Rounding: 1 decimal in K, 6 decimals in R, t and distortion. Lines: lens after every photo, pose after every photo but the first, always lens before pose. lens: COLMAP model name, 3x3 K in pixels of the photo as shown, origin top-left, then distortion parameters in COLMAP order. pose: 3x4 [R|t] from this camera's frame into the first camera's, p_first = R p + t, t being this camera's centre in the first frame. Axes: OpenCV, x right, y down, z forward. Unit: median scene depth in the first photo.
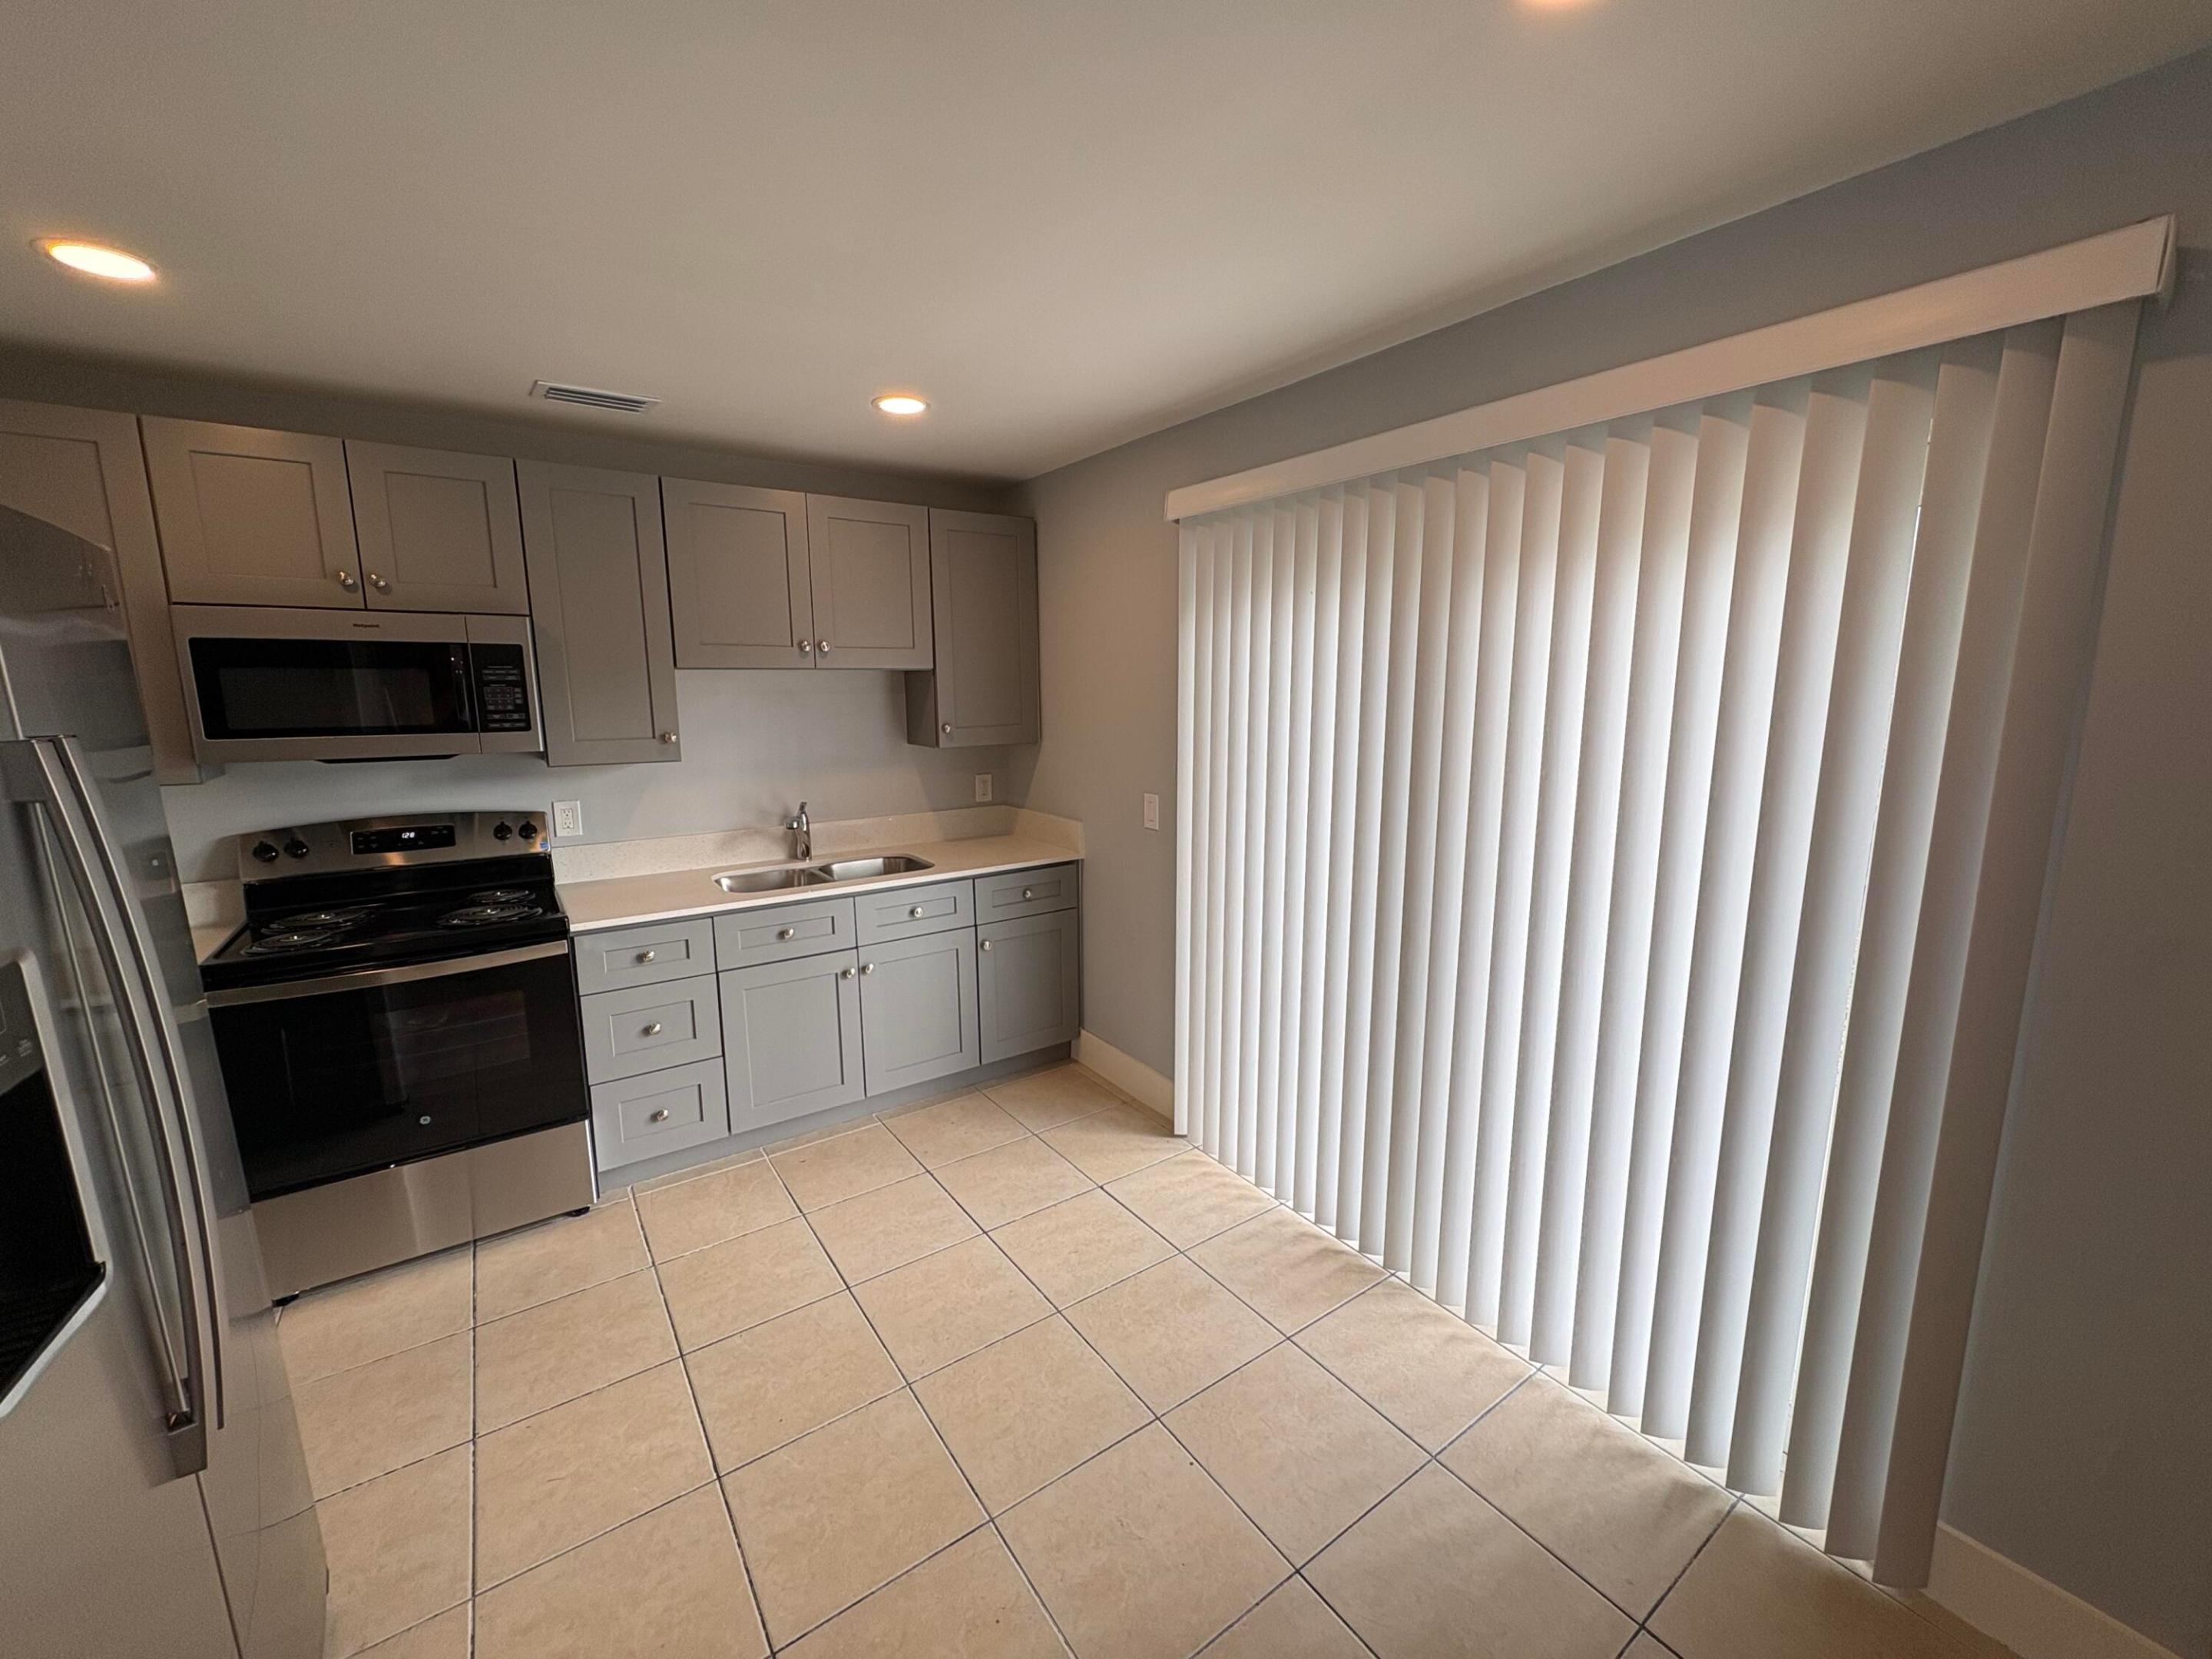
lens RADIAL K [[883.5, 0, 1106.0], [0, 883.5, 829.5], [0, 0, 1]] dist [0.000271, 0.000333]
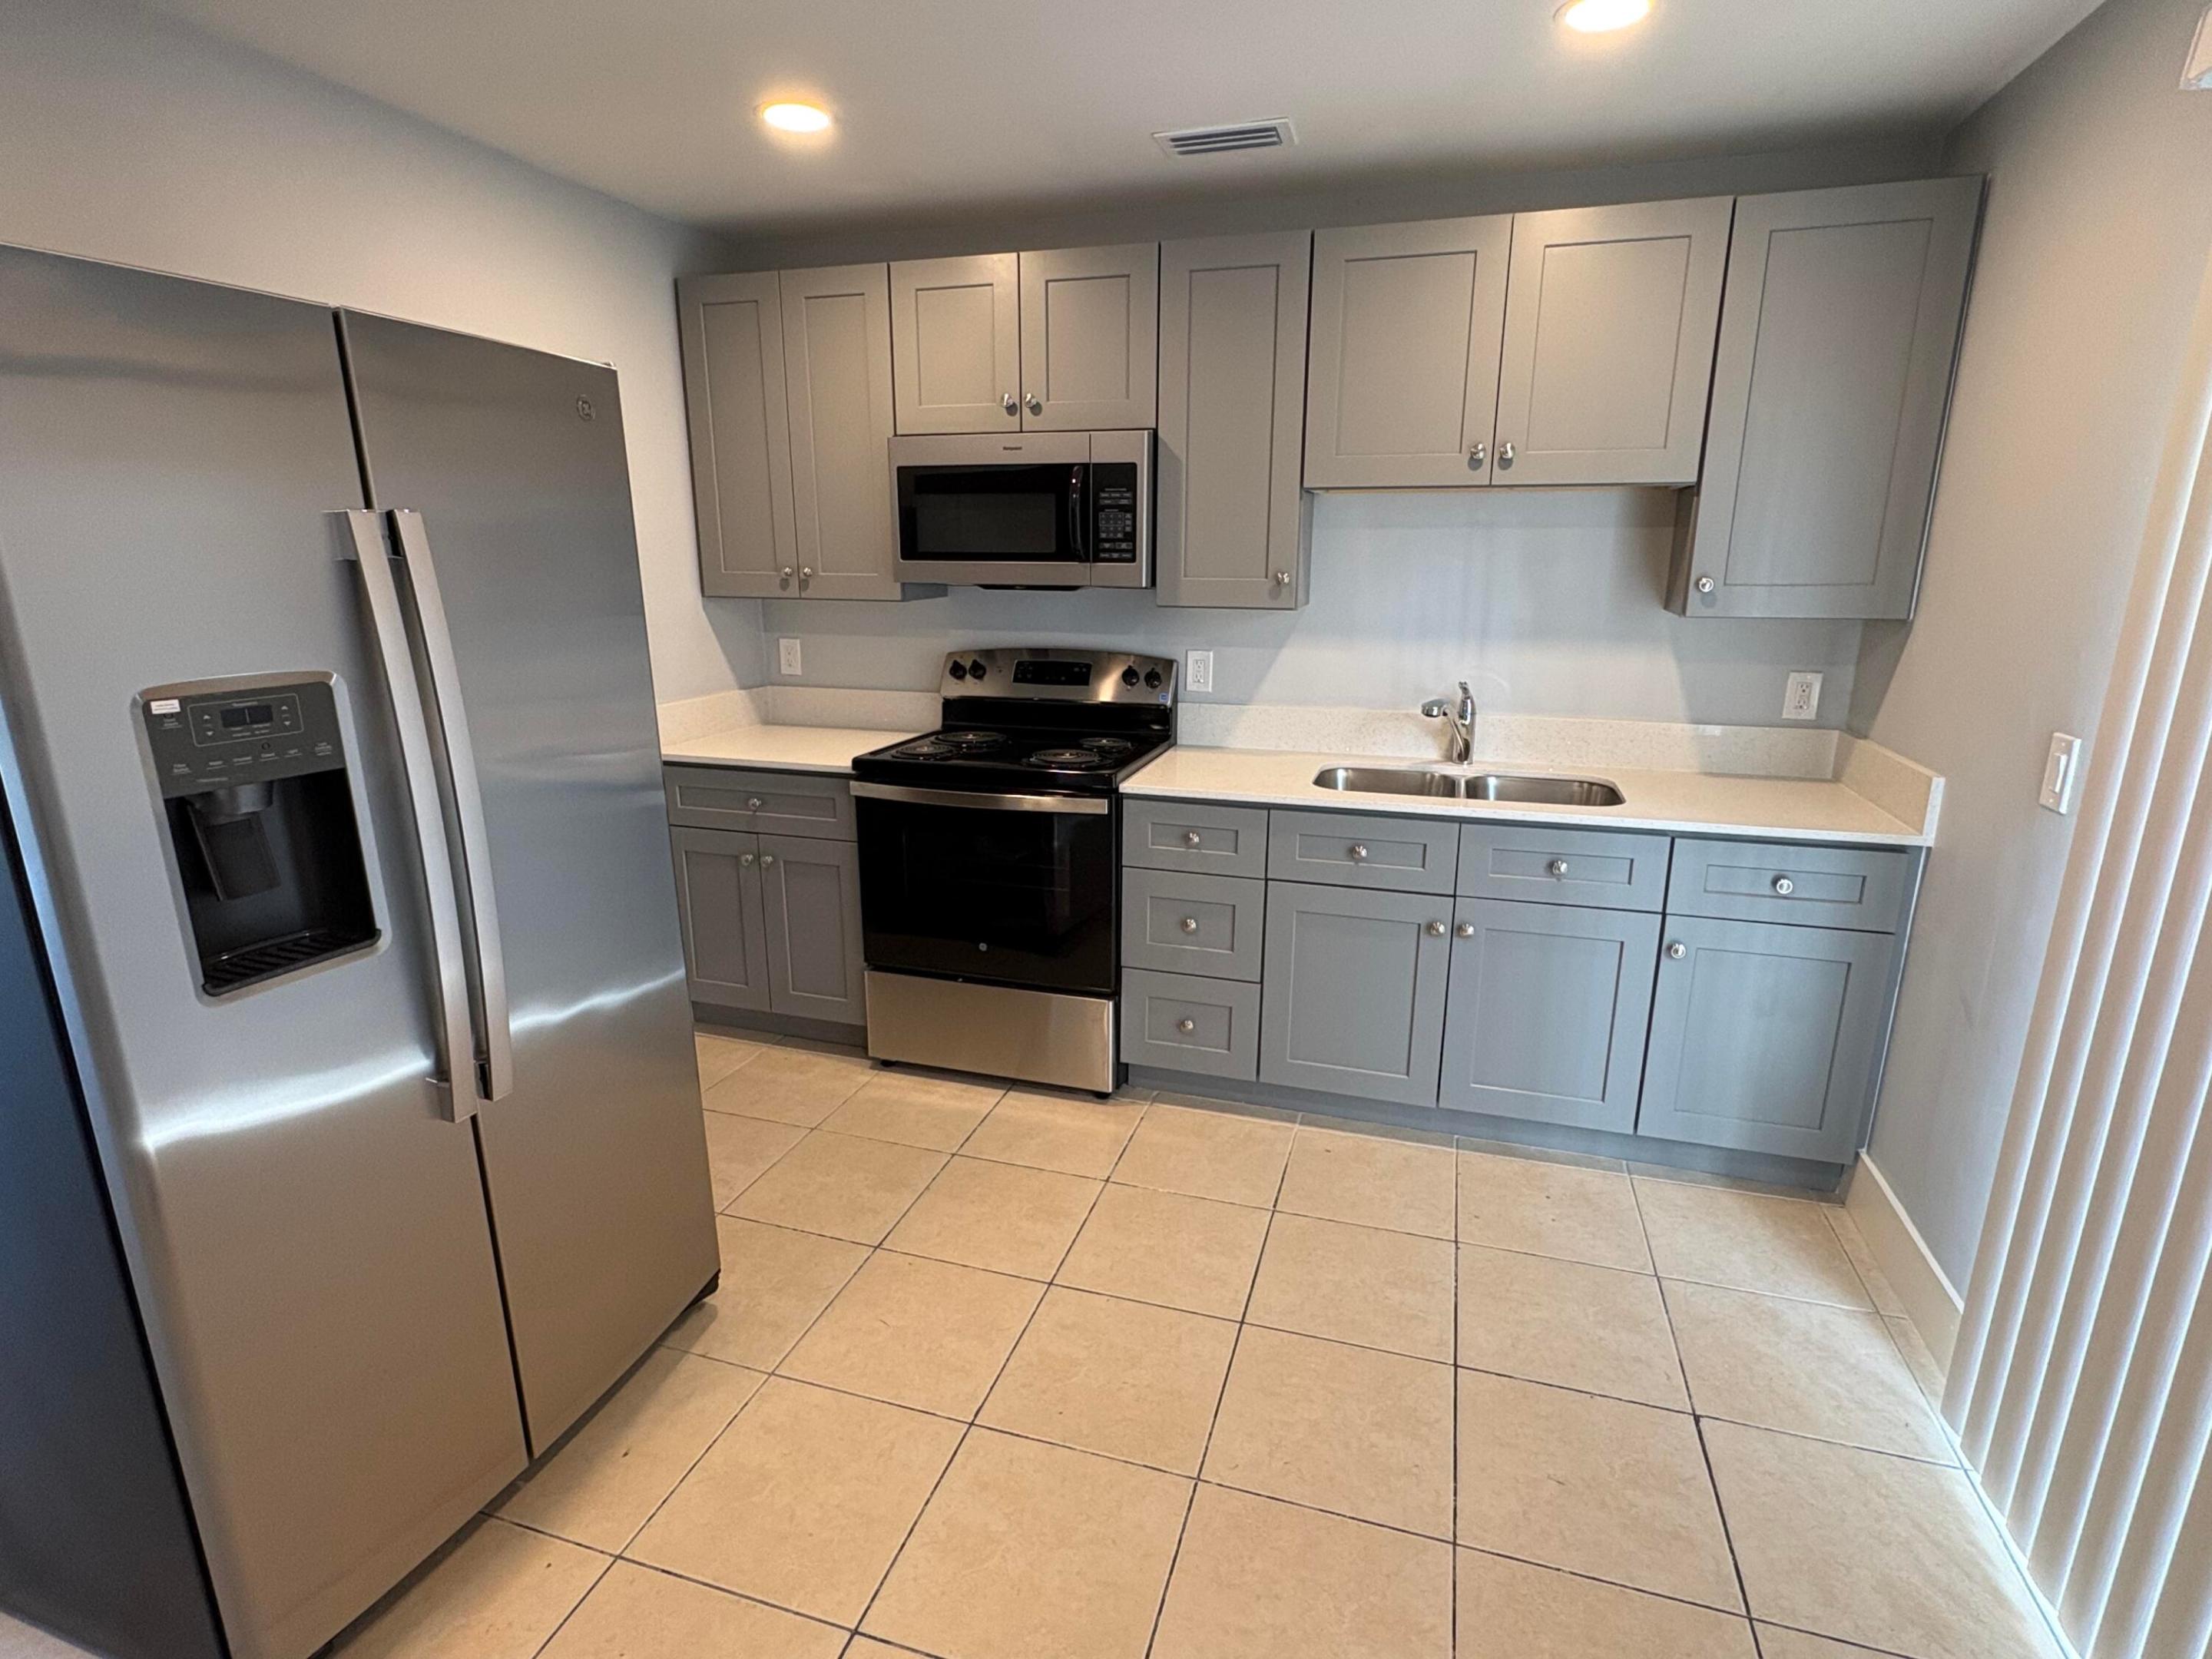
lens RADIAL K [[1106.9, 0, 1102.6], [0, 1106.9, 834.6], [0, 0, 1]] dist [-0.006399, -0.000756]
pose [[0.603898, 0.211142, -0.768587, 0.243361], [-0.133100, 0.977450, 0.163939, -0.022717], [0.785870, 0.003297, 0.618383, 0.288717]]
